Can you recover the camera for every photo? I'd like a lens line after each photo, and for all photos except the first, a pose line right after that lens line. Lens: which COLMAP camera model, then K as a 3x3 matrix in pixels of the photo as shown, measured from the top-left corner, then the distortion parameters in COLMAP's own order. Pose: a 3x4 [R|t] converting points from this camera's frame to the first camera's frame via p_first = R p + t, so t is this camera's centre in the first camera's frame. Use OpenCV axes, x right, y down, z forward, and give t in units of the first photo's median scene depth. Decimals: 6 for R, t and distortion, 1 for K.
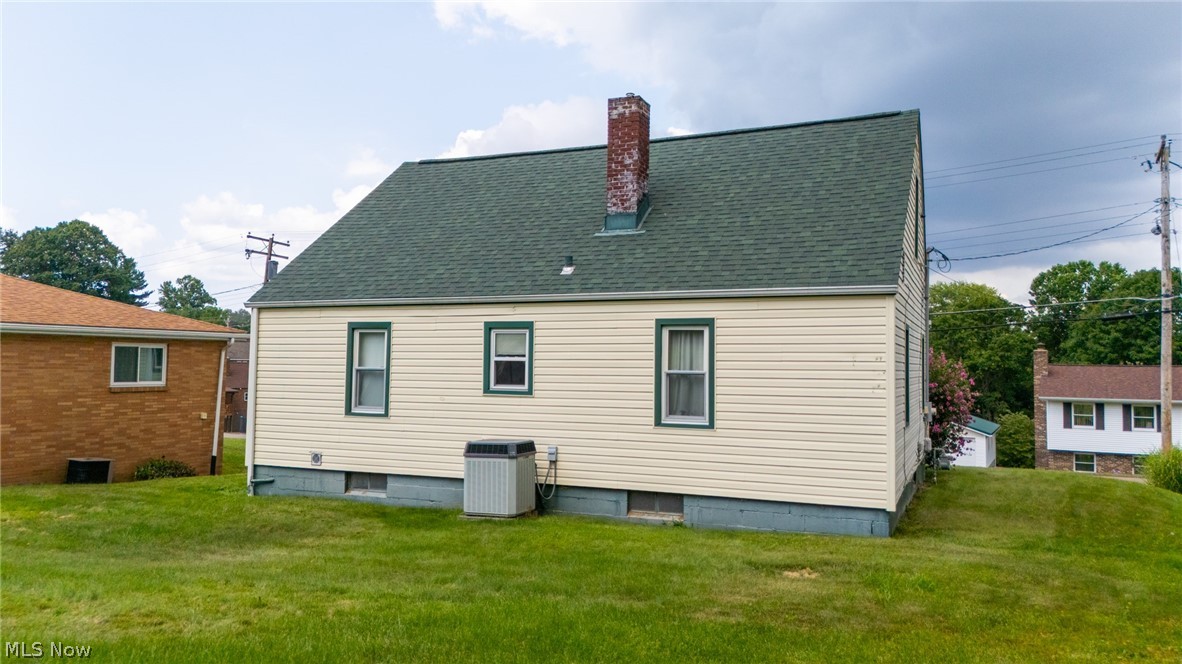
lens RADIAL K [[866.3, 0, 591.0], [0, 866.3, 332.0], [0, 0, 1]] dist [0.075139, -0.079980]
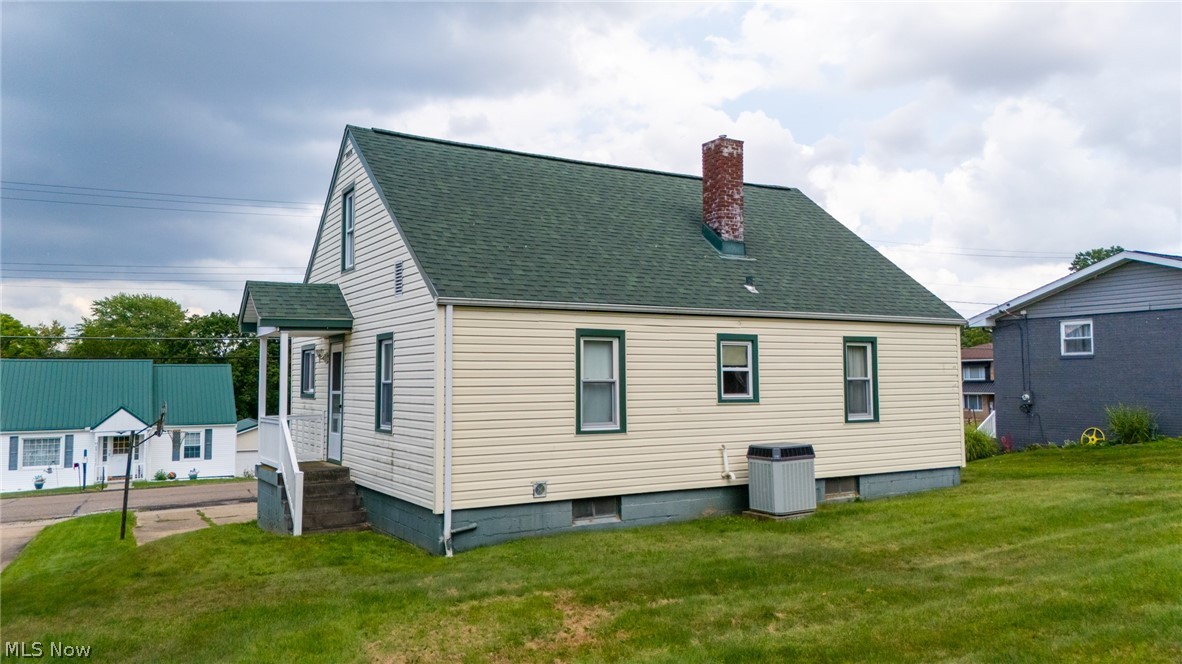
lens RADIAL K [[866.3, 0, 591.0], [0, 866.3, 332.0], [0, 0, 1]] dist [0.075139, -0.079980]
pose [[0.585710, 0.030914, 0.809931, -1.055424], [-0.018392, 0.999522, -0.024850, 0.015106], [-0.810312, -0.000341, 0.585999, 0.516558]]
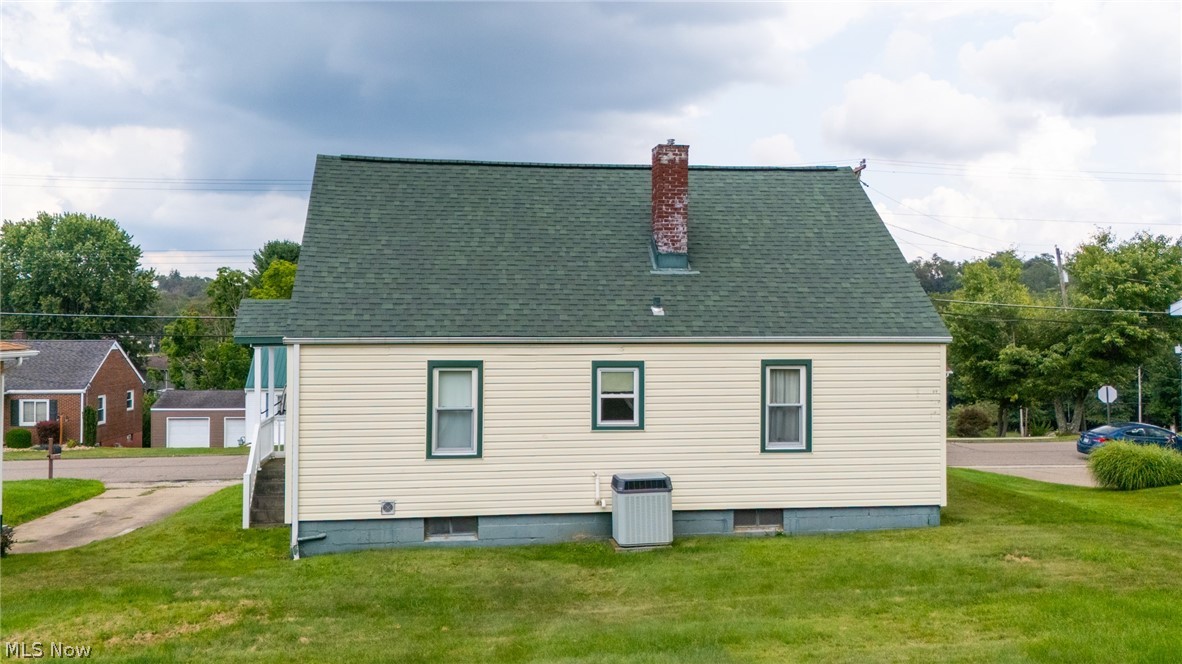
lens RADIAL K [[1082.6, 0, 600.0], [0, 1082.6, 319.5], [0, 0, 1]] dist [0.073872, -0.002406]
pose [[0.847795, -0.007375, 0.530272, -0.804179], [-0.013301, 0.999293, 0.035163, -0.107222], [-0.530157, -0.036865, 0.847098, -0.099847]]
